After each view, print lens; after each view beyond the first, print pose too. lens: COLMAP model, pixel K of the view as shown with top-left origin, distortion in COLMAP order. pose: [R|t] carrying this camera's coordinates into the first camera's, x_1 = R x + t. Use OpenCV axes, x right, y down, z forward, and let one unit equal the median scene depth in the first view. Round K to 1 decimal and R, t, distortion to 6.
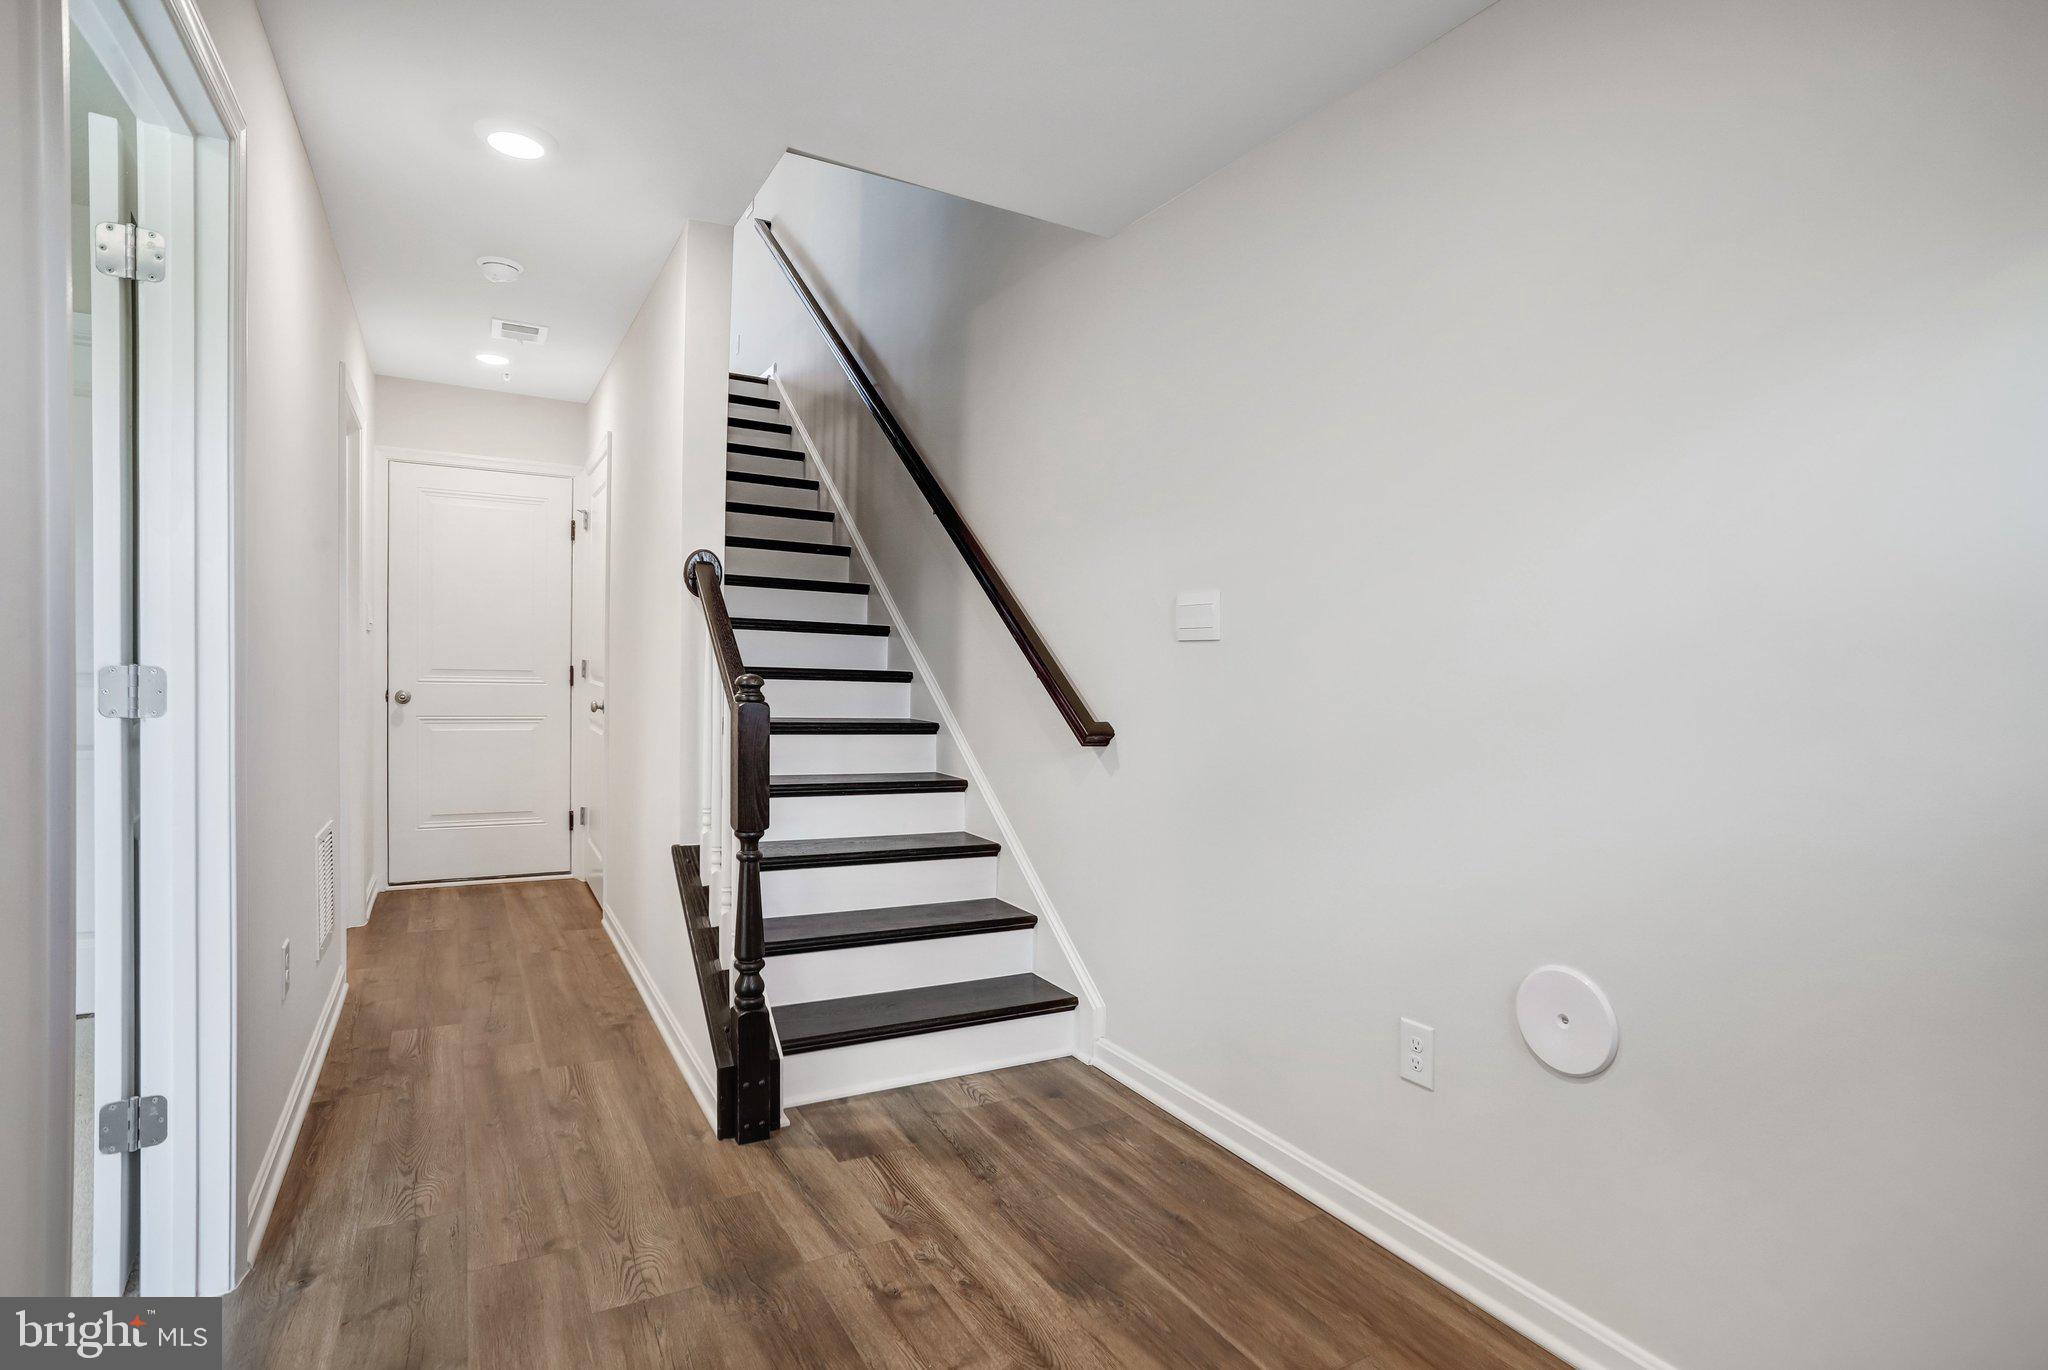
lens RADIAL K [[1055.4, 0, 1043.8], [0, 1055.4, 633.5], [0, 0, 1]] dist [-0.020505, 0.011141]
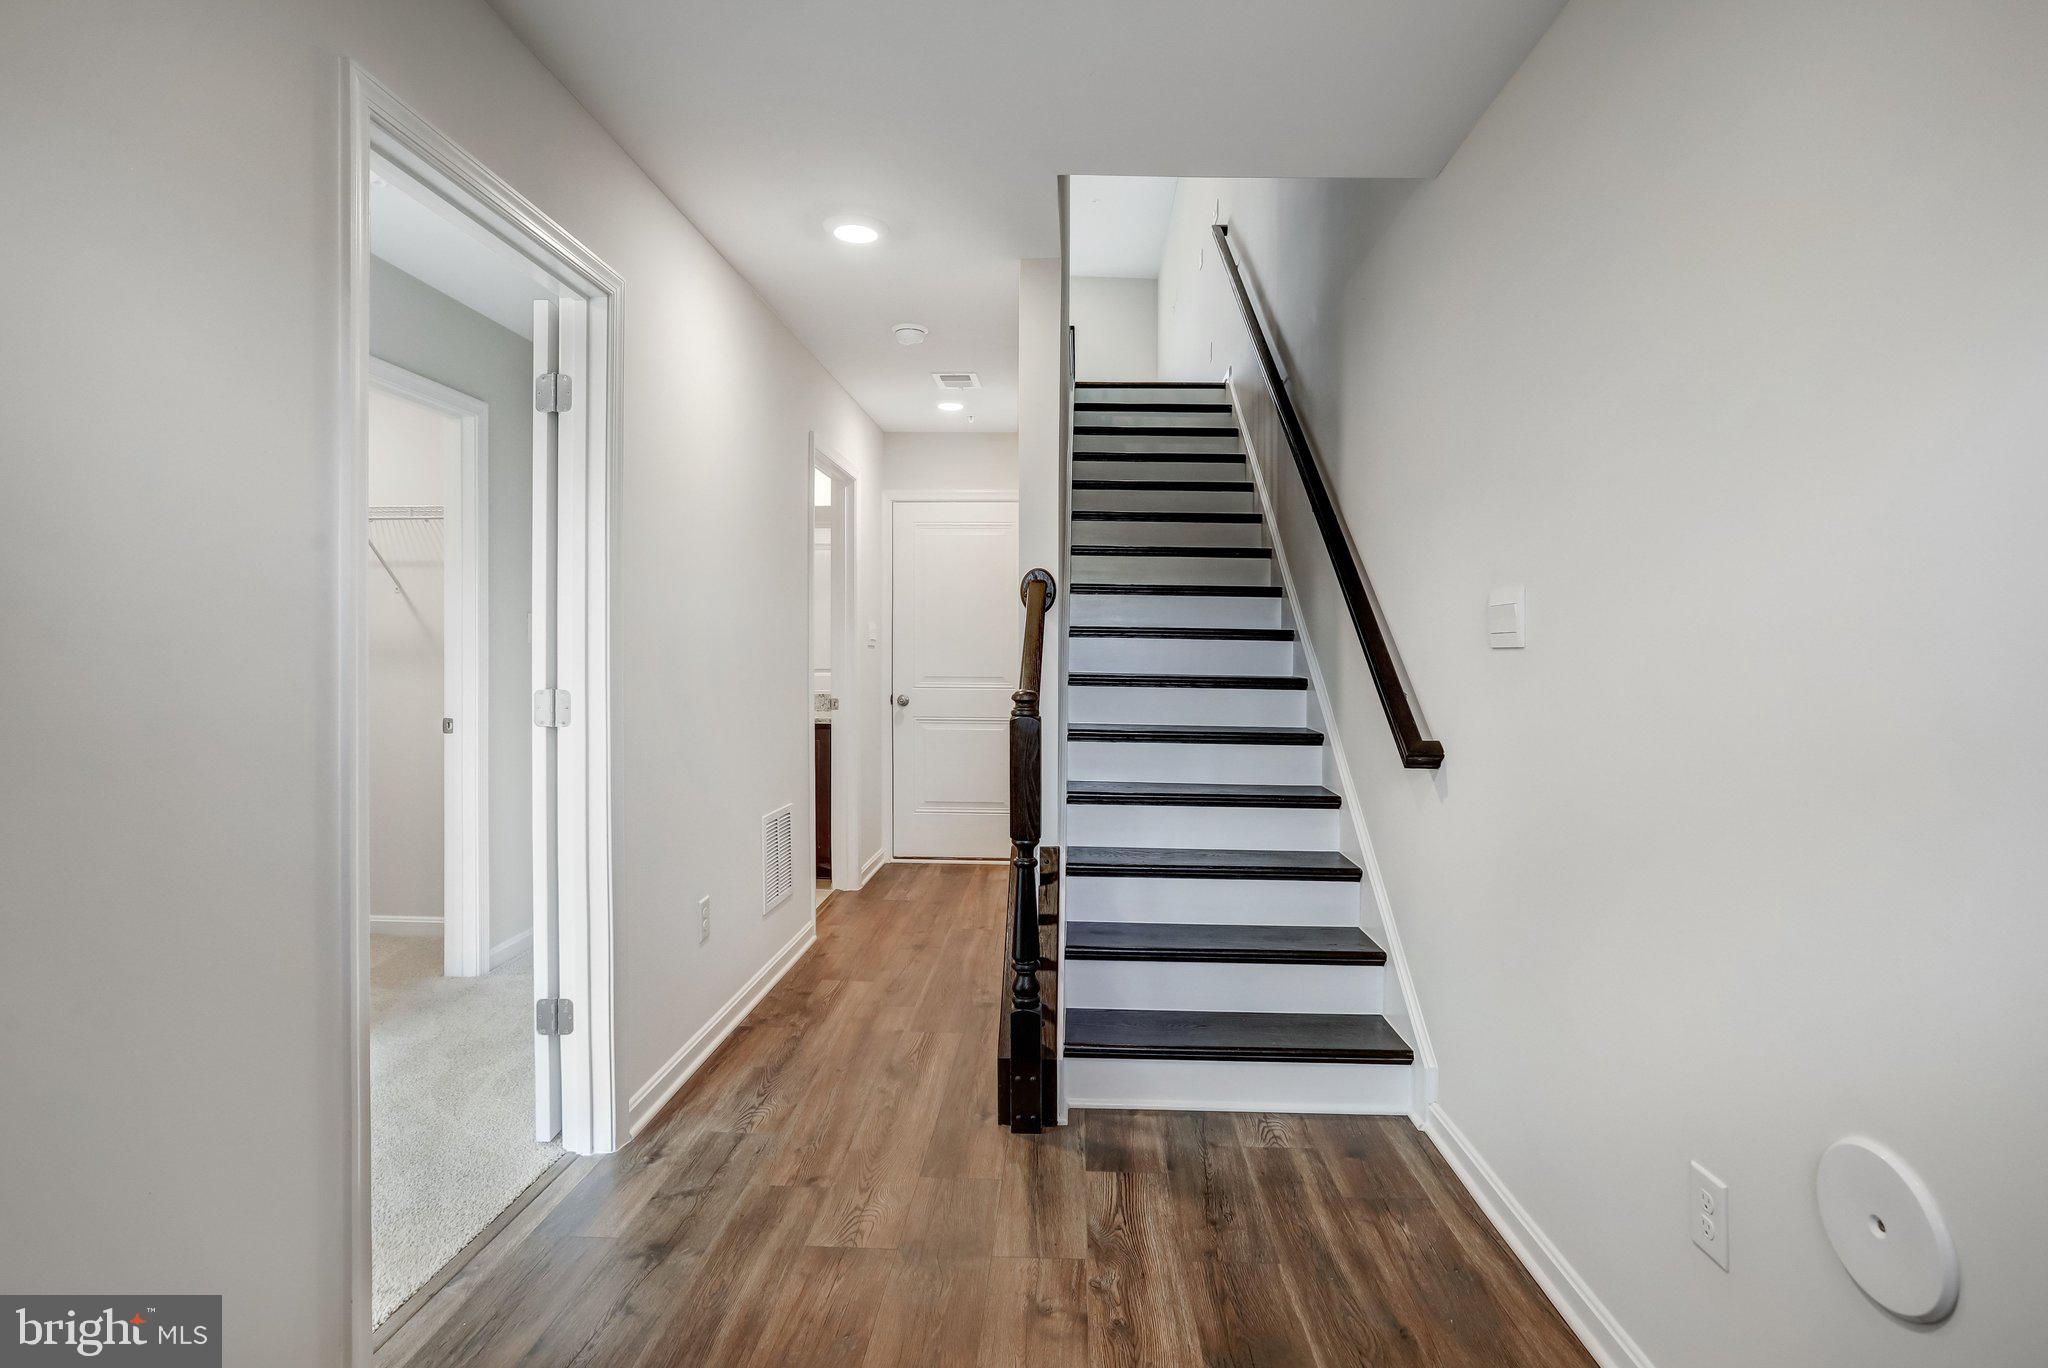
lens RADIAL K [[1055.4, 0, 1006.5], [0, 1055.4, 649.5], [0, 0, 1]] dist [-0.020505, 0.011141]
pose [[0.847097, -0.019583, -0.531078, 0.255604], [0.028719, 0.999547, 0.008951, -0.010651], [0.530662, -0.022834, 0.847276, 0.096627]]
